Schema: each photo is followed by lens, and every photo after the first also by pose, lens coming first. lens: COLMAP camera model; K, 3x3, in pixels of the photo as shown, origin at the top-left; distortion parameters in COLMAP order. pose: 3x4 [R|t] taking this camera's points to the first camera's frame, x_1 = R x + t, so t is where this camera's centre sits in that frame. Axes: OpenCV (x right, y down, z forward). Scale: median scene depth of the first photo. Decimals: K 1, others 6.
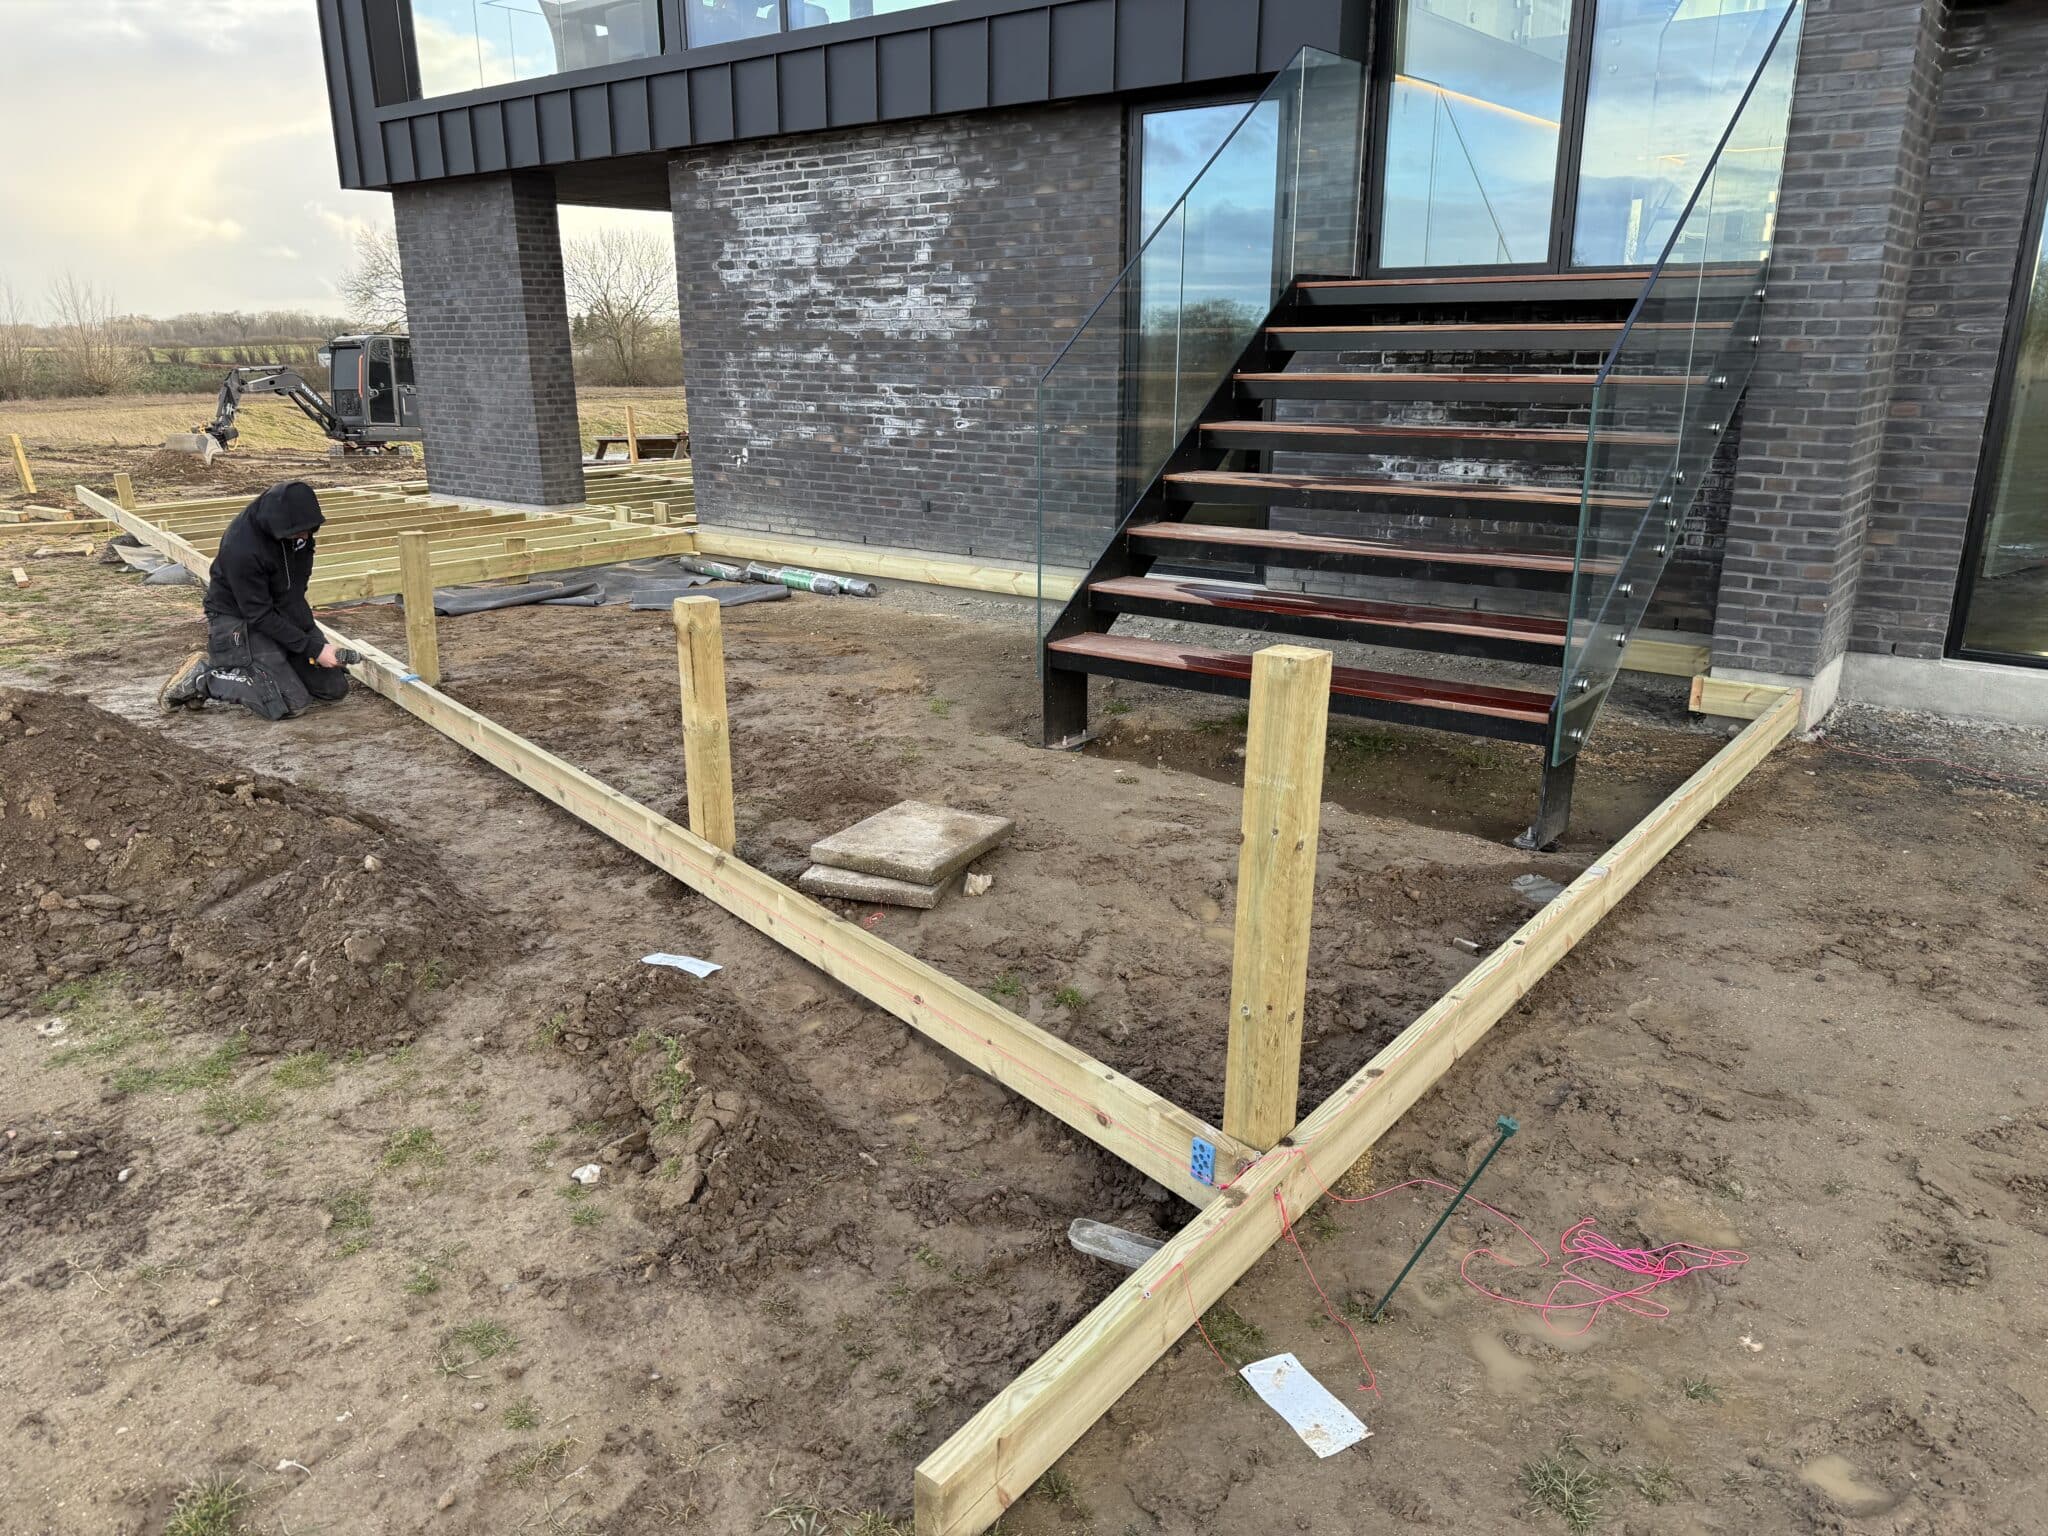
lens RADIAL K [[1443.4, 0, 1024.0], [0, 1443.4, 768.0], [0, 0, 1]] dist [0.106145, -0.151224]
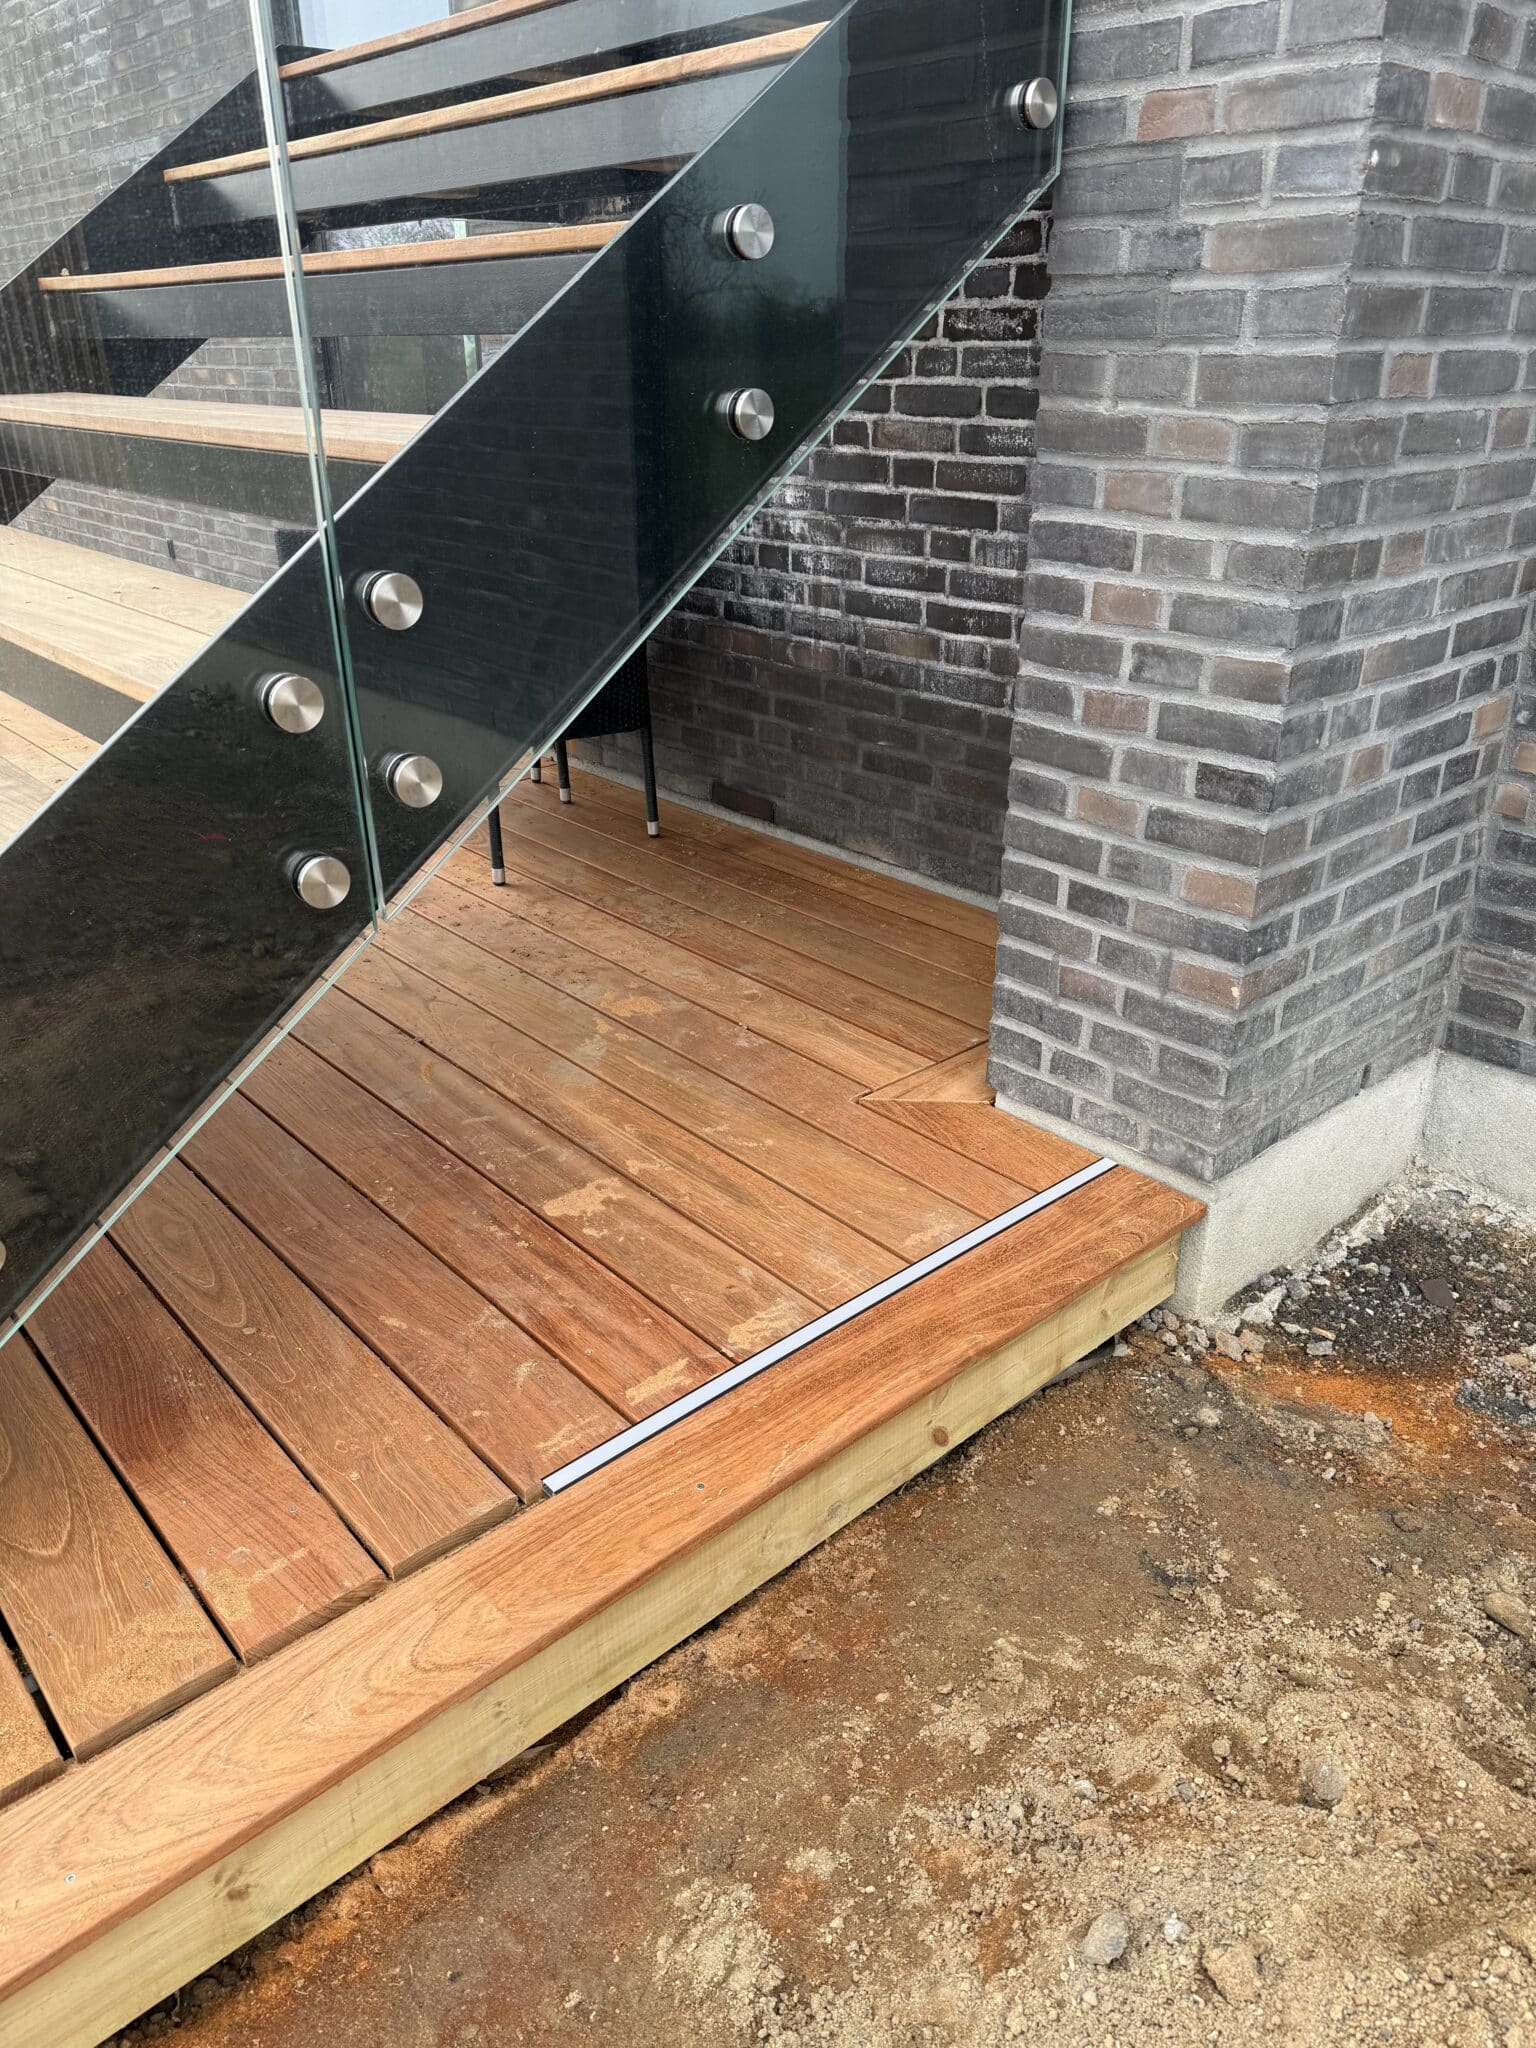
lens RADIAL K [[1444.4, 0, 768.0], [0, 1444.4, 1024.0], [0, 0, 1]] dist [0.006808, -0.009059]
pose [[0.981485, 0.082015, -0.173089, 0.489205], [-0.054695, 0.986069, 0.157086, -0.145549], [0.183561, -0.144711, 0.972298, 0.654413]]
